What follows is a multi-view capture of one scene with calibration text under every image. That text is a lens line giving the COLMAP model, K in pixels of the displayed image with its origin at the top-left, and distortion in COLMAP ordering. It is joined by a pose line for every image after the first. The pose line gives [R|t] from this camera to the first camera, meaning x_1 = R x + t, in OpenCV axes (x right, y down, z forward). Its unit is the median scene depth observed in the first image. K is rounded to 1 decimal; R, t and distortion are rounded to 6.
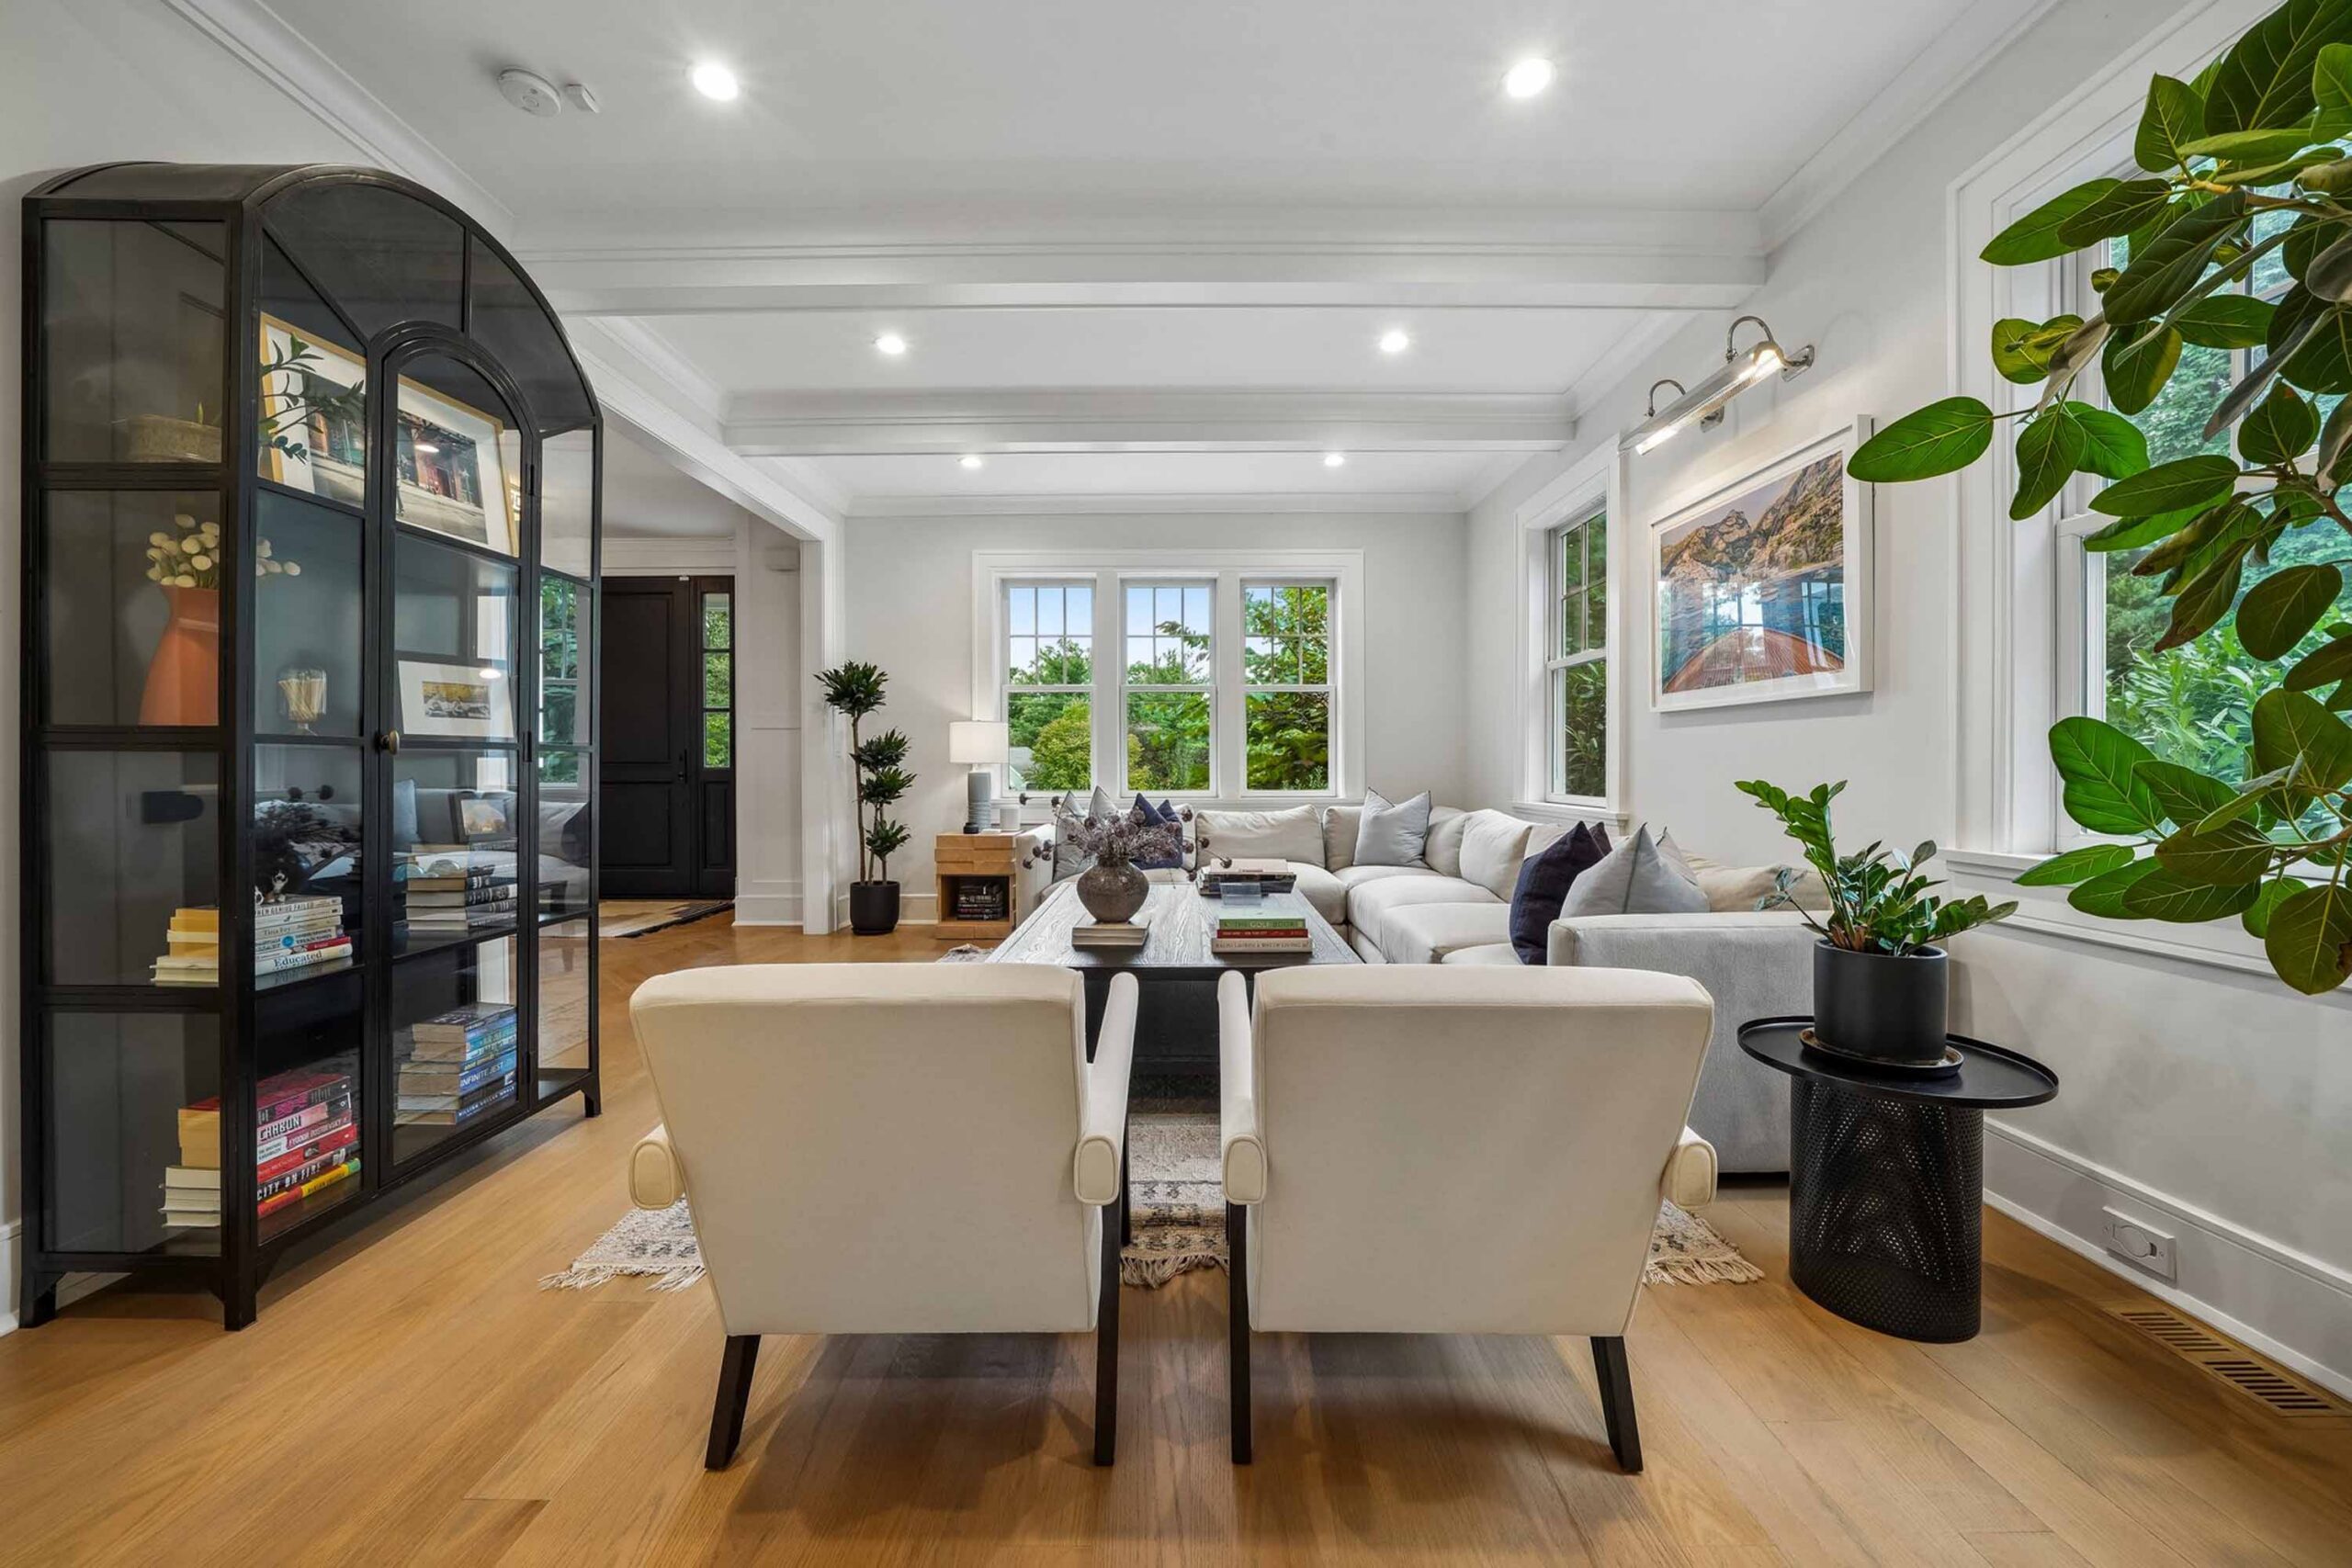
lens RADIAL K [[890.8, 0, 1173.4], [0, 890.8, 765.9], [0, 0, 1]] dist [-0.002613, -0.000926]
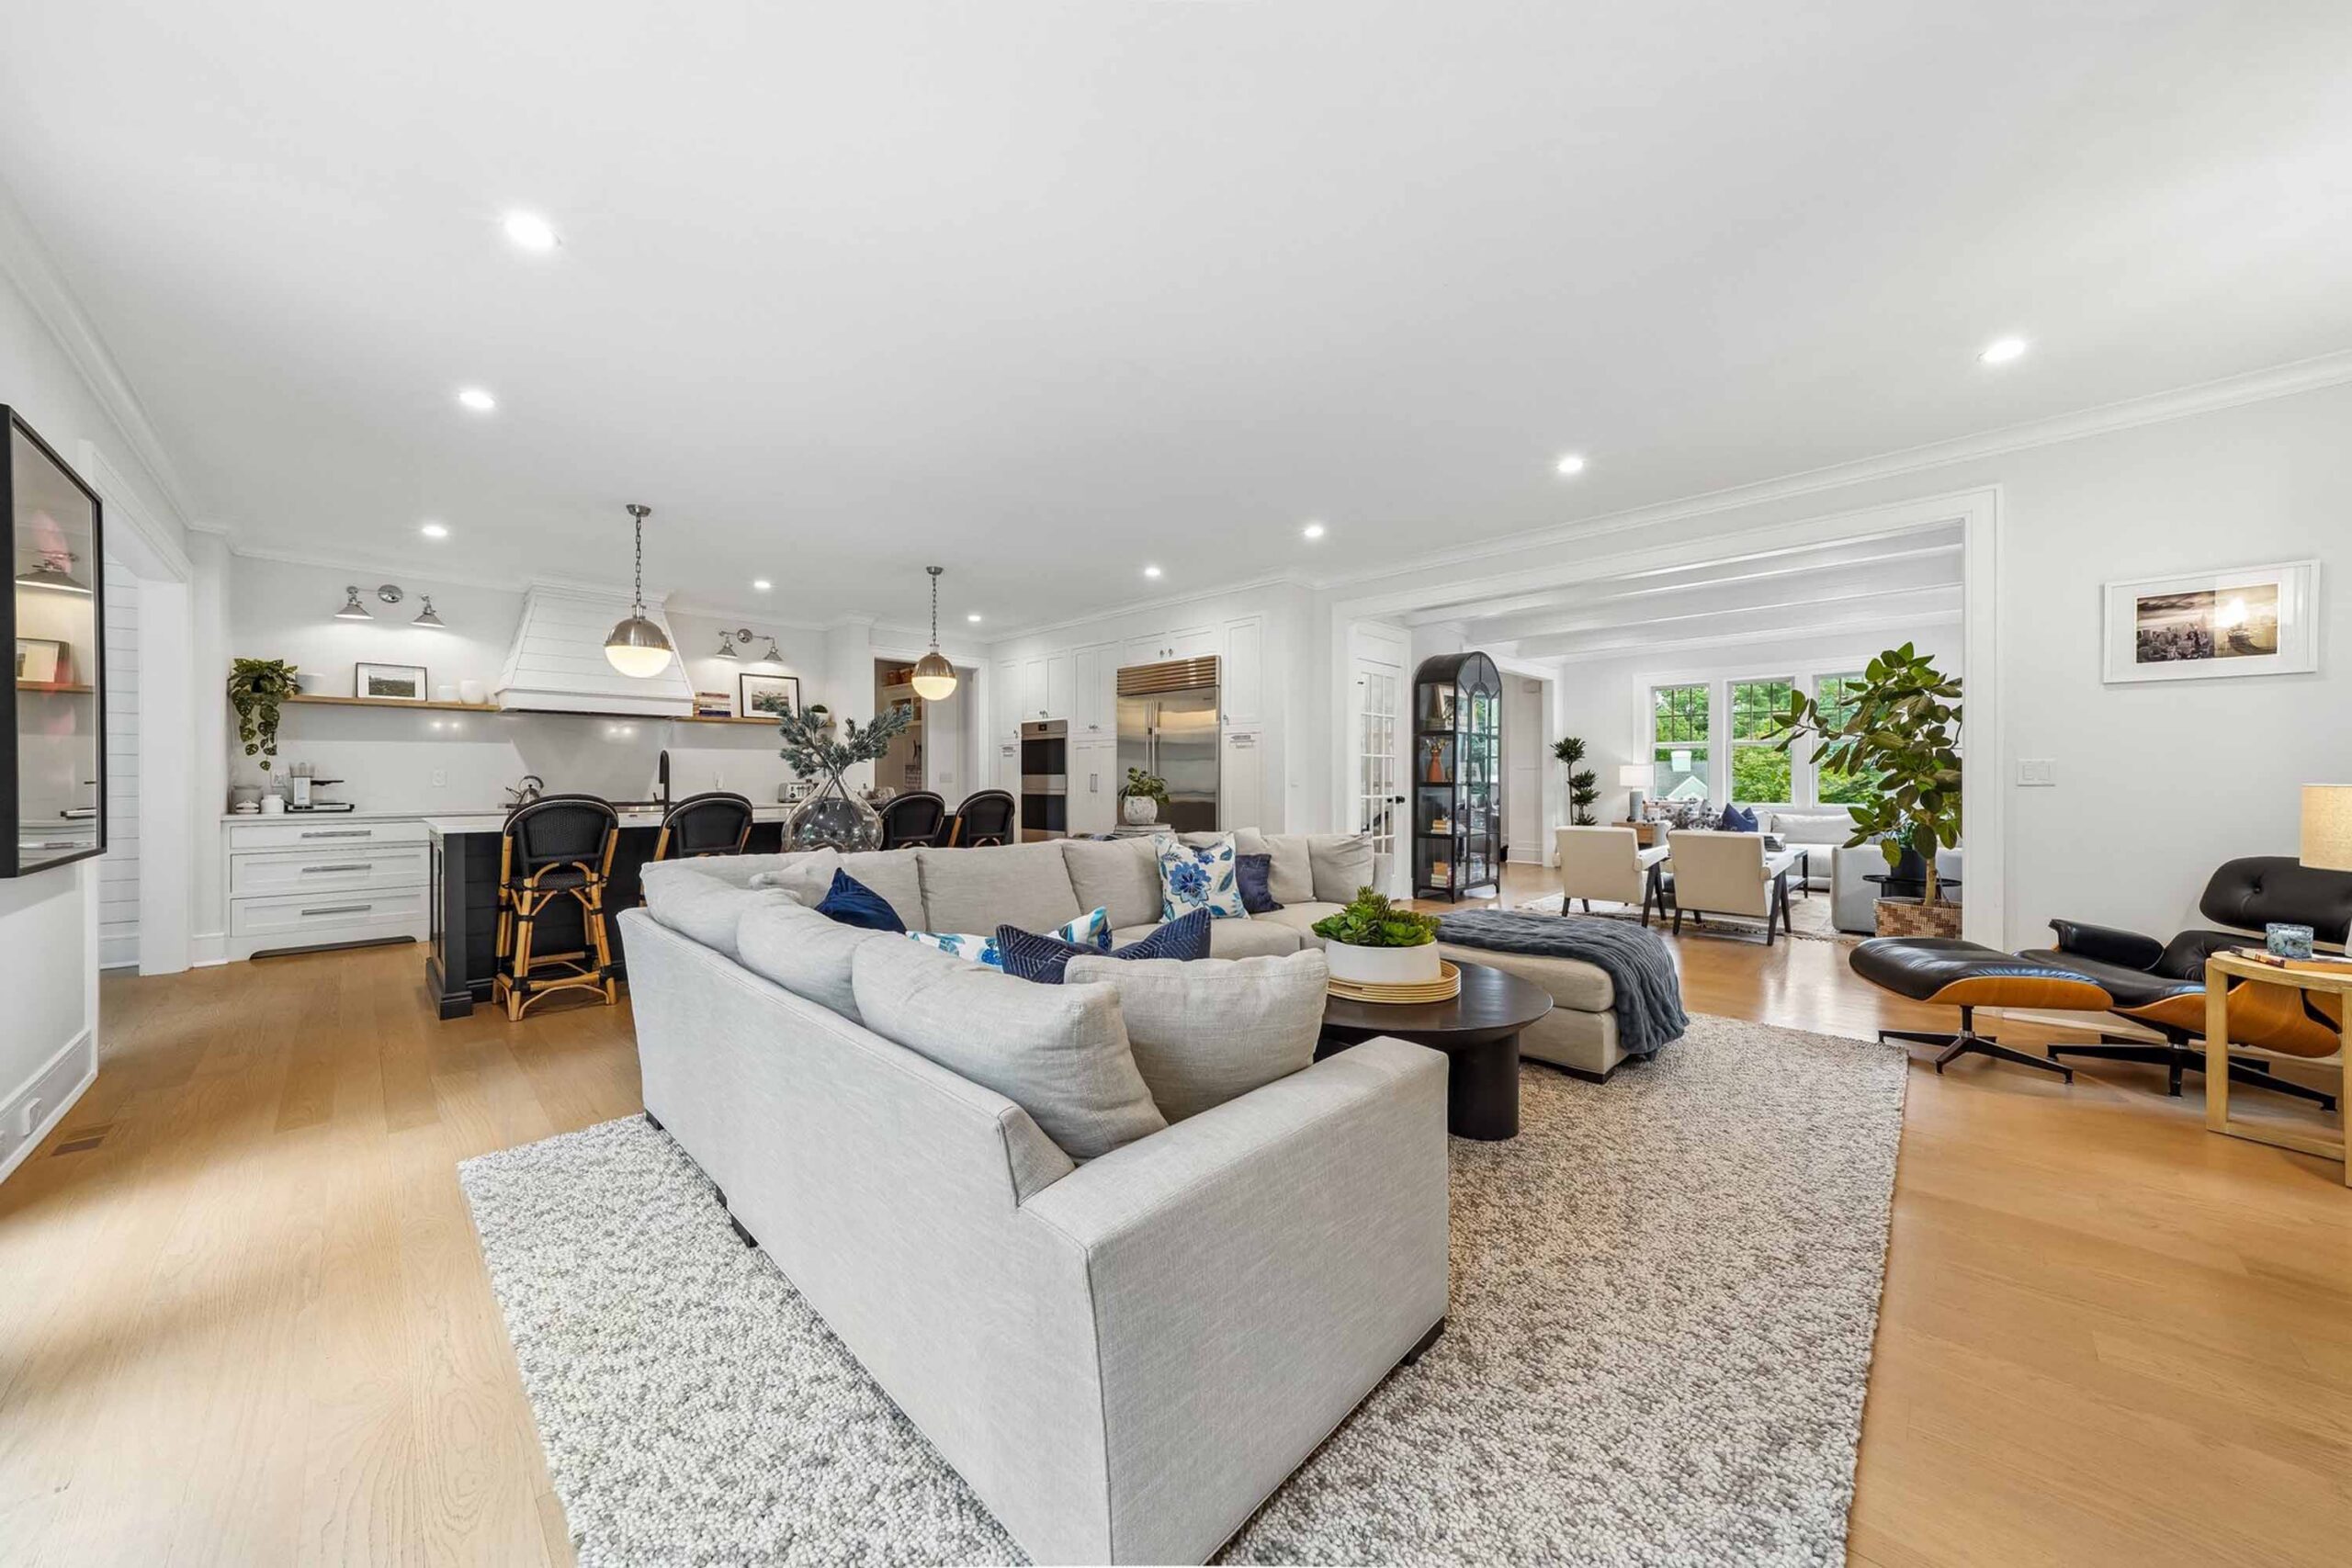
lens RADIAL K [[835.2, 0, 1158.4], [0, 835.2, 779.8], [0, 0, 1]] dist [-0.016488, 0.000212]
pose [[0.721844, 0.006764, -0.692023, 0.295910], [-0.004680, 0.999977, 0.004892, -0.022415], [0.692040, -0.000293, 0.721859, -1.068971]]
